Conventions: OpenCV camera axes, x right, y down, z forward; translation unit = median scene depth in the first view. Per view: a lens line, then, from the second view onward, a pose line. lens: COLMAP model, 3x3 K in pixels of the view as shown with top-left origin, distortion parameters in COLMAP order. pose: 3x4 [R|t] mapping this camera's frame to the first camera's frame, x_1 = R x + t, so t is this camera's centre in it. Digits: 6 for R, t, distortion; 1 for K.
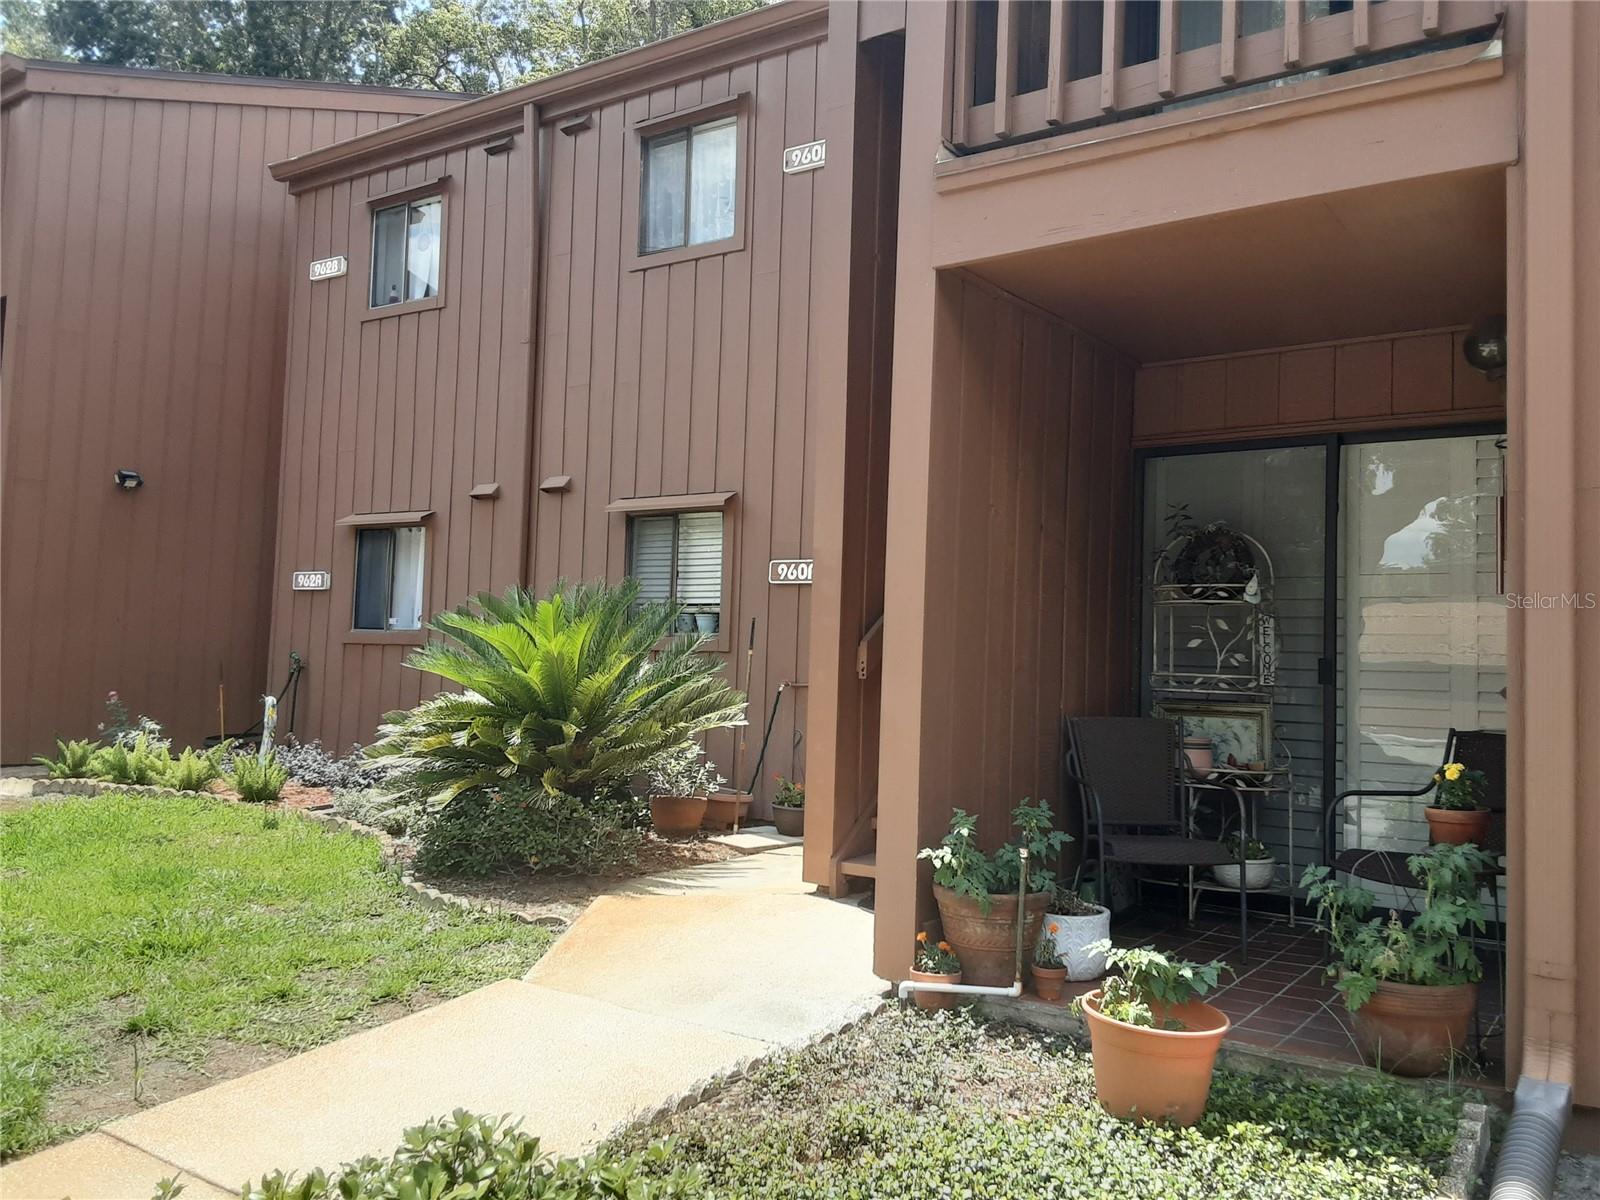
lens RADIAL K [[1258.1, 0, 800.0], [0, 1258.1, 600.0], [0, 0, 1]] dist [0.112308, -0.147516]
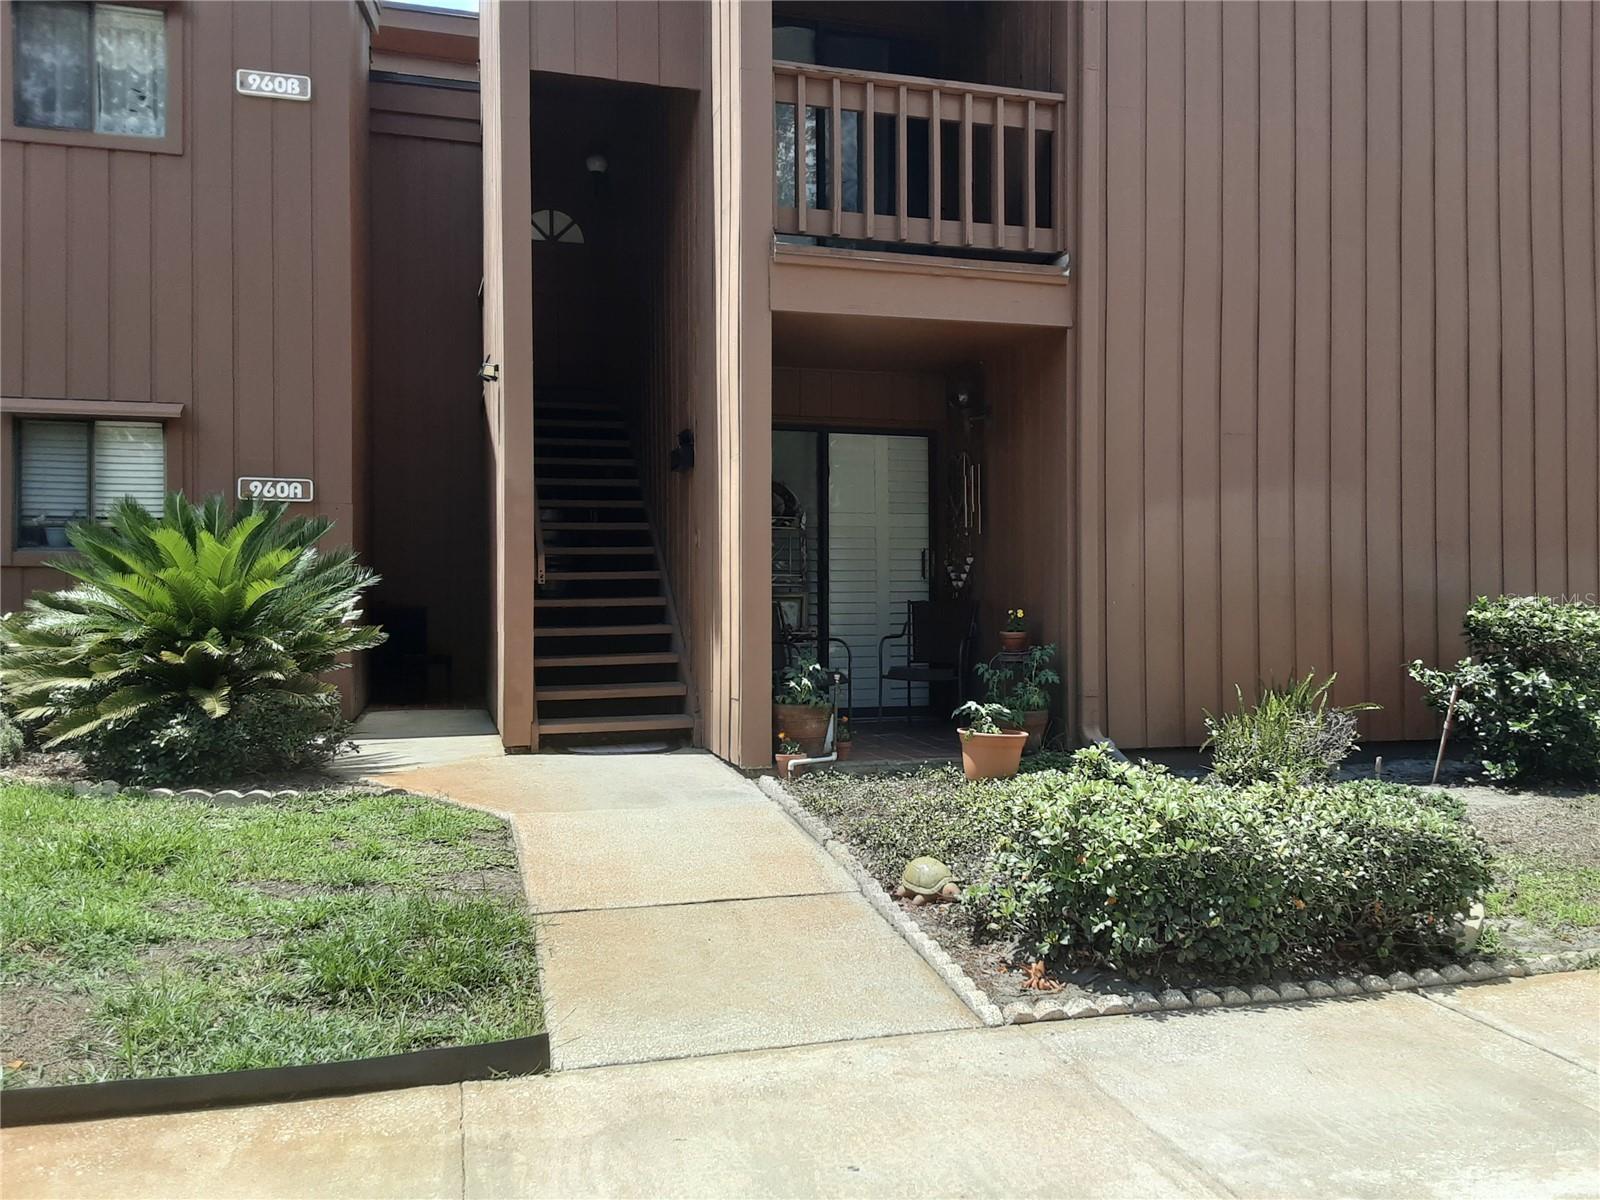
lens RADIAL K [[1258.1, 0, 800.0], [0, 1258.1, 600.0], [0, 0, 1]] dist [0.112308, -0.147516]
pose [[0.651100, -0.030215, 0.758390, -0.513802], [-0.018217, 0.998297, 0.055412, 0.002130], [-0.758773, -0.049894, 0.649441, -0.022511]]
